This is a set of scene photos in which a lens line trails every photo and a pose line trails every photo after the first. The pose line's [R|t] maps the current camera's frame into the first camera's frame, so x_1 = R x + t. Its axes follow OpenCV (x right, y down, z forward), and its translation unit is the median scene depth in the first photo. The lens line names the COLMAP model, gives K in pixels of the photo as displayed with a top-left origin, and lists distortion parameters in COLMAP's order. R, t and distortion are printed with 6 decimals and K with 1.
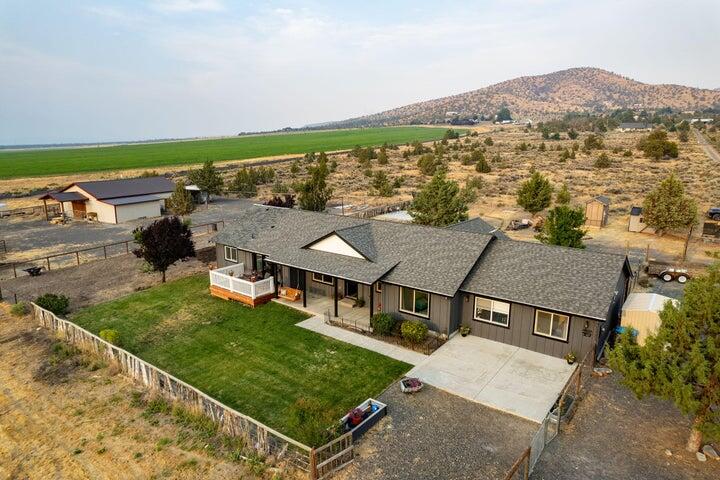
lens RADIAL K [[461.2, 0, 360.0], [0, 461.2, 240.0], [0, 0, 1]] dist [-0.087852, 0.075887]
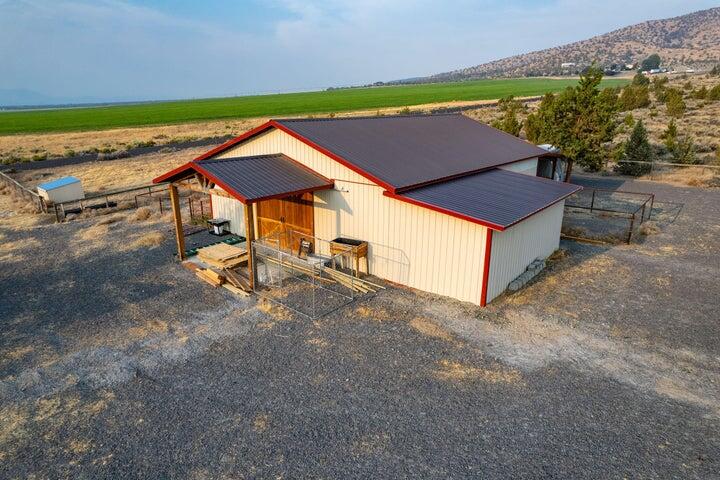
lens RADIAL K [[461.2, 0, 360.0], [0, 461.2, 240.0], [0, 0, 1]] dist [-0.087852, 0.075887]
pose [[0.986162, 0.047680, -0.158781, -0.542424], [-0.033680, 0.995397, 0.089724, -0.083582], [0.162329, -0.083134, 0.983228, 0.740868]]
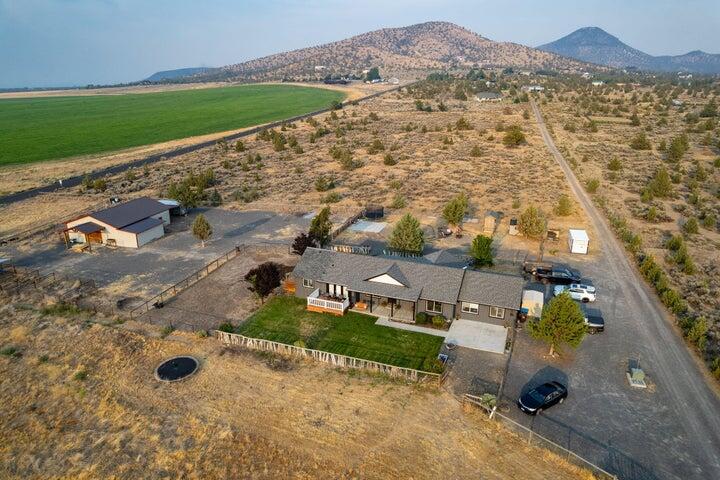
lens RADIAL K [[461.2, 0, 360.0], [0, 461.2, 240.0], [0, 0, 1]] dist [-0.087852, 0.075887]
pose [[0.958810, -0.084787, 0.271098, -0.281197], [0.054705, 0.991663, 0.116666, -0.161535], [-0.278729, -0.097030, 0.955455, -0.332441]]
